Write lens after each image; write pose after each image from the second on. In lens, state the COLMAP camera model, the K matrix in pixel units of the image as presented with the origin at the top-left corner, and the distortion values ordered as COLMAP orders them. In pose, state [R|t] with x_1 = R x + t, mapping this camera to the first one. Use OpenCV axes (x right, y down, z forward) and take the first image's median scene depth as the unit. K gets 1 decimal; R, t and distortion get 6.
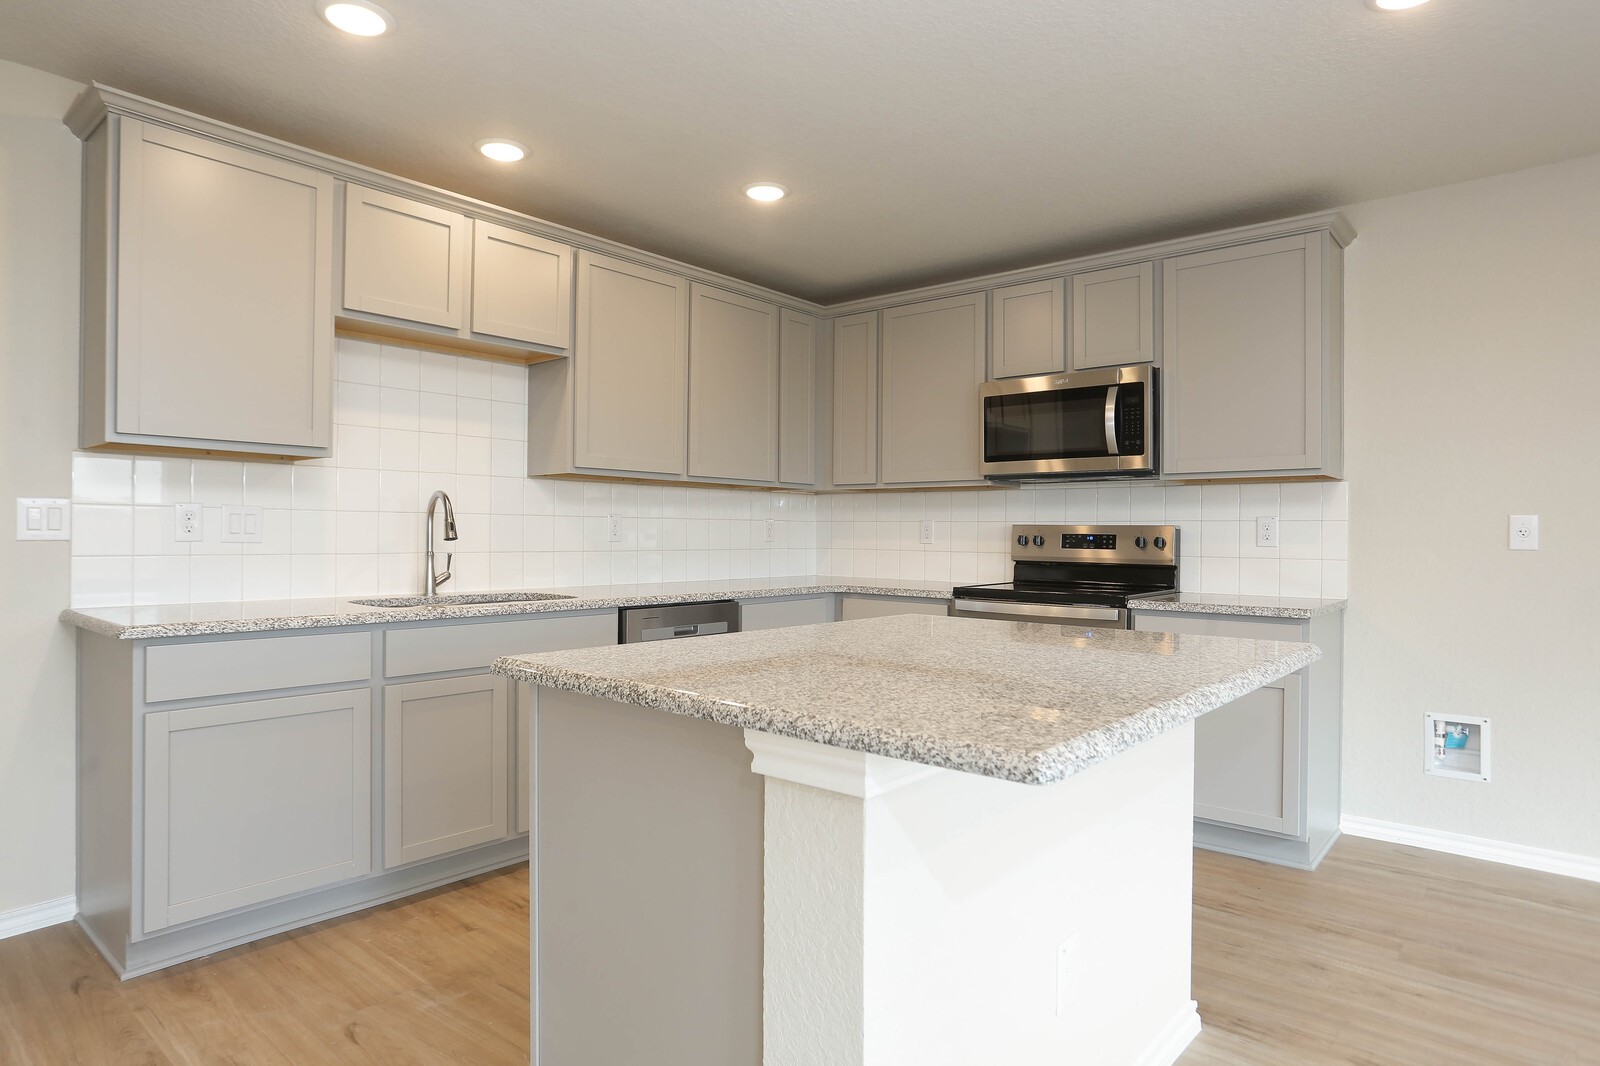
lens RADIAL K [[913.3, 0, 792.5], [0, 913.3, 530.9], [0, 0, 1]] dist [-0.082502, 0.000360]
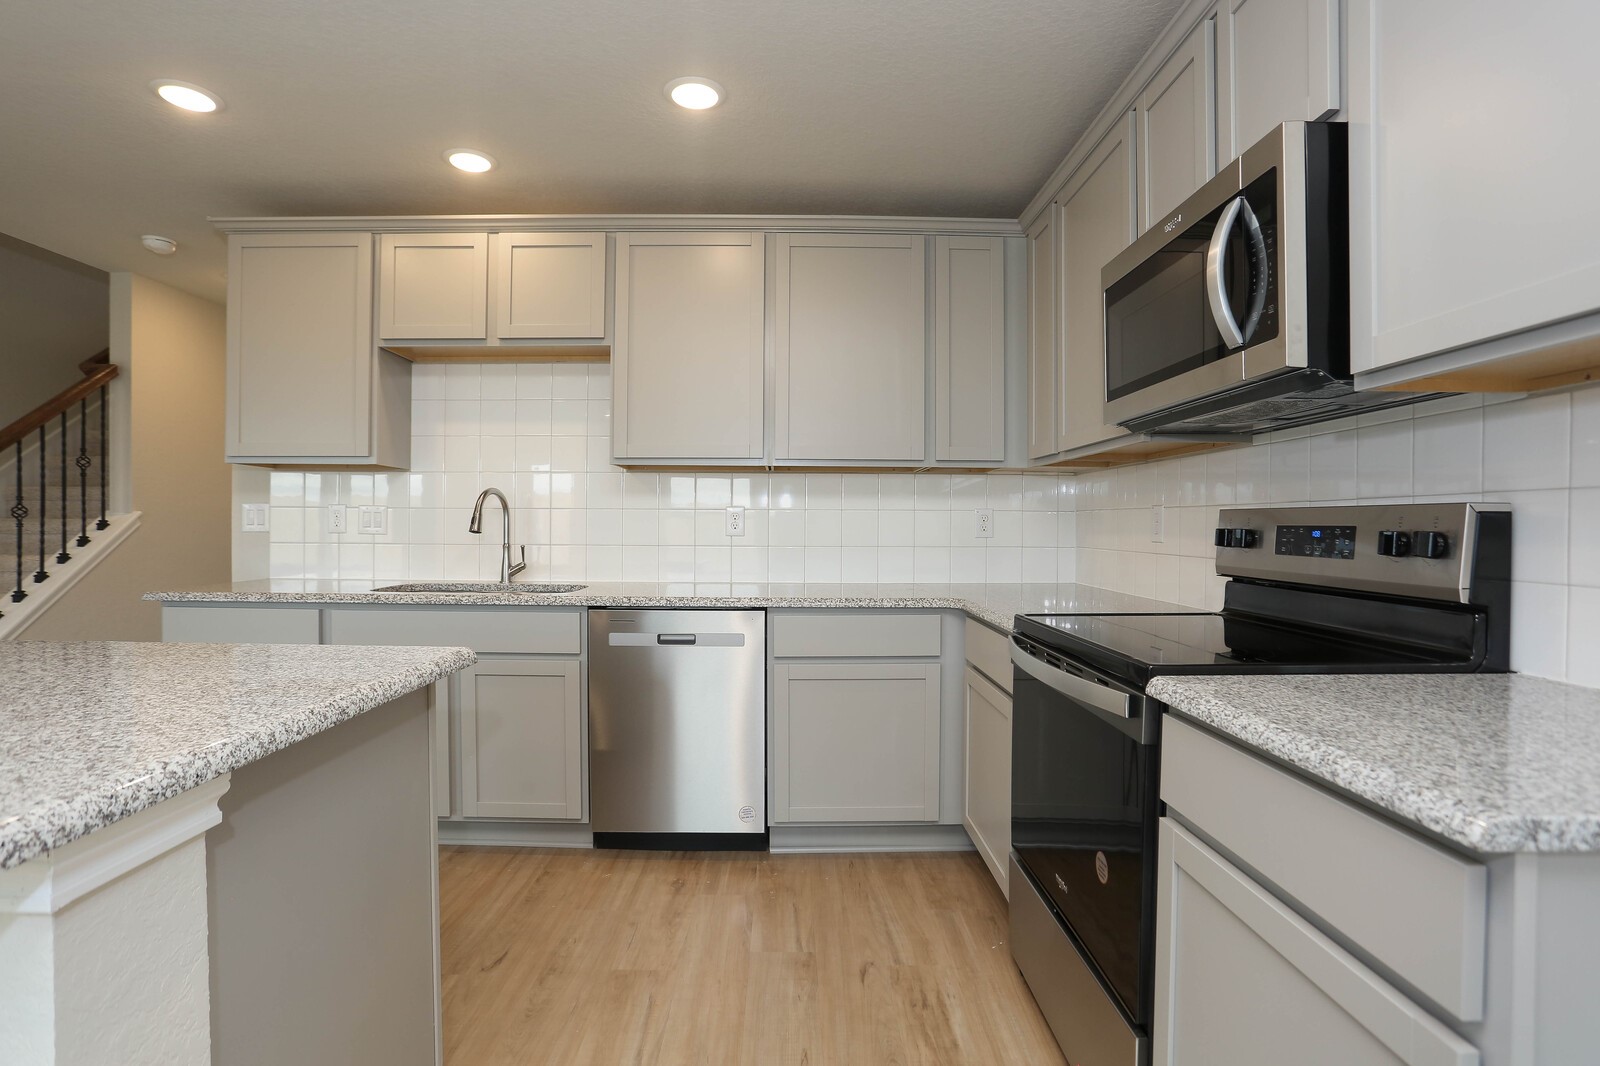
lens RADIAL K [[784.5, 0, 796.7], [0, 784.5, 529.5], [0, 0, 1]] dist [-0.096745, 0.049667]
pose [[0.659857, -0.001223, -0.751390, 0.500756], [0.001919, 0.999998, 0.000058, 0.005735], [0.751389, -0.001480, 0.659858, 0.585409]]
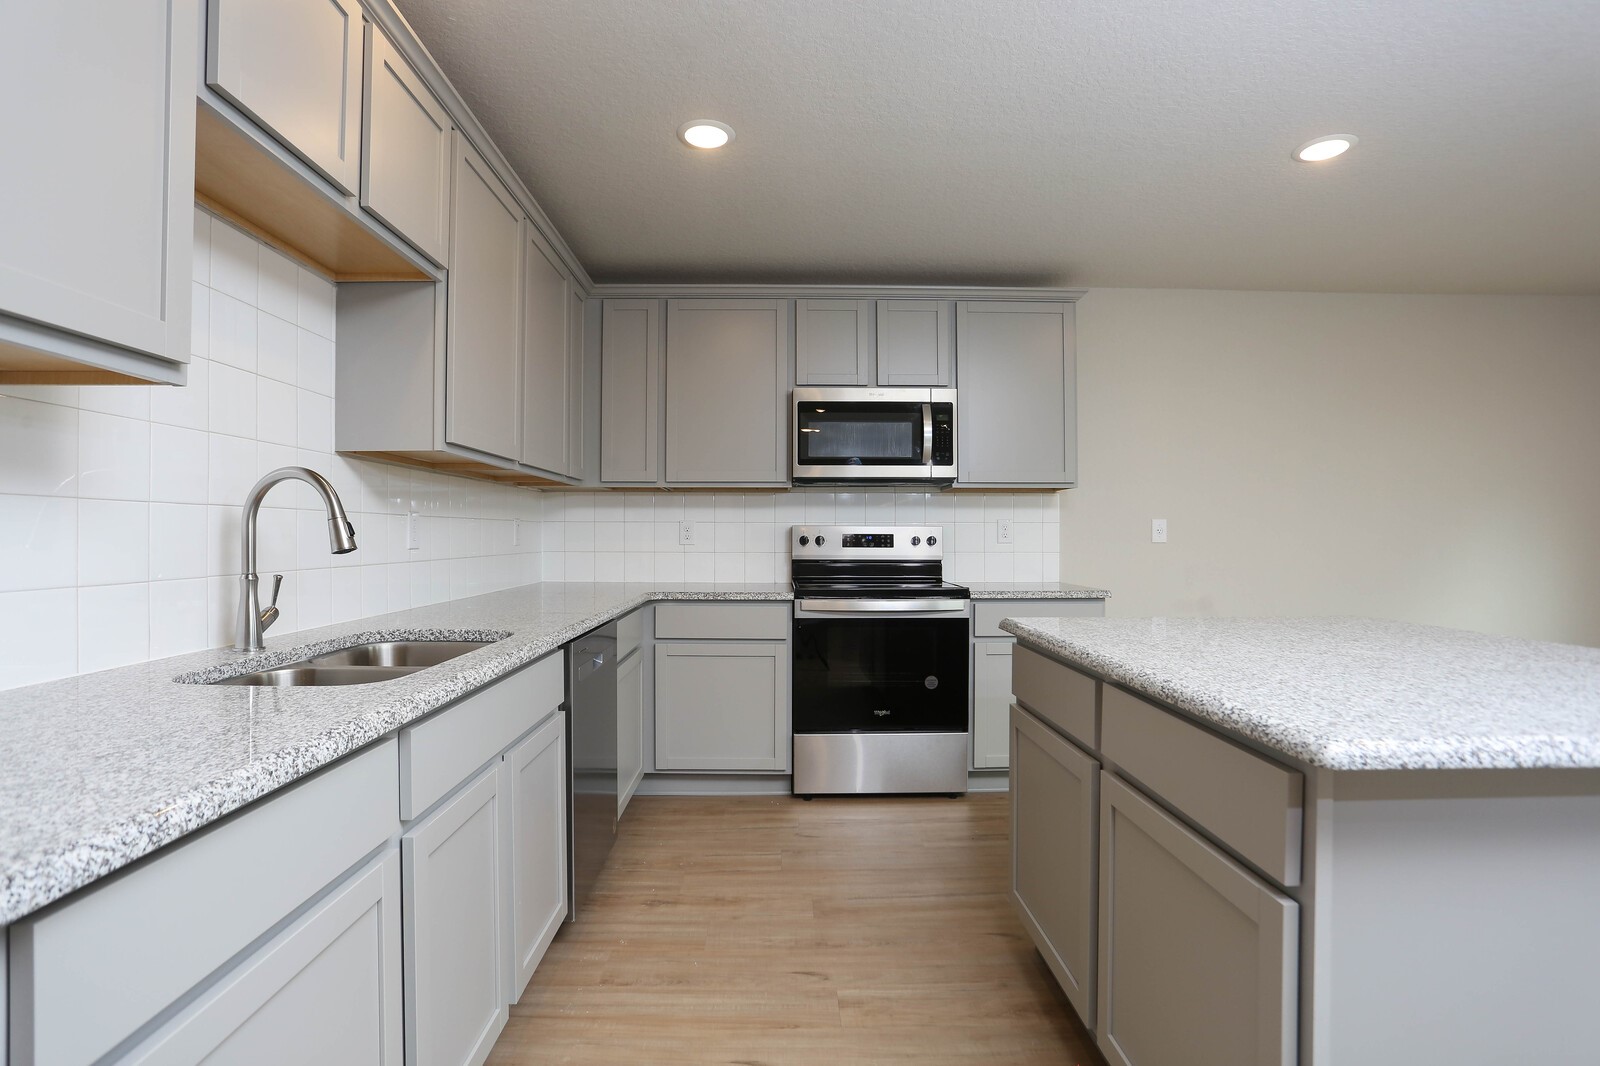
lens RADIAL K [[784.5, 0, 796.7], [0, 784.5, 529.5], [0, 0, 1]] dist [-0.096745, 0.049667]
pose [[0.740861, -0.003279, 0.671650, -0.427267], [0.004135, 0.999991, 0.000322, -0.003162], [-0.671645, 0.002539, 0.740868, 0.382139]]
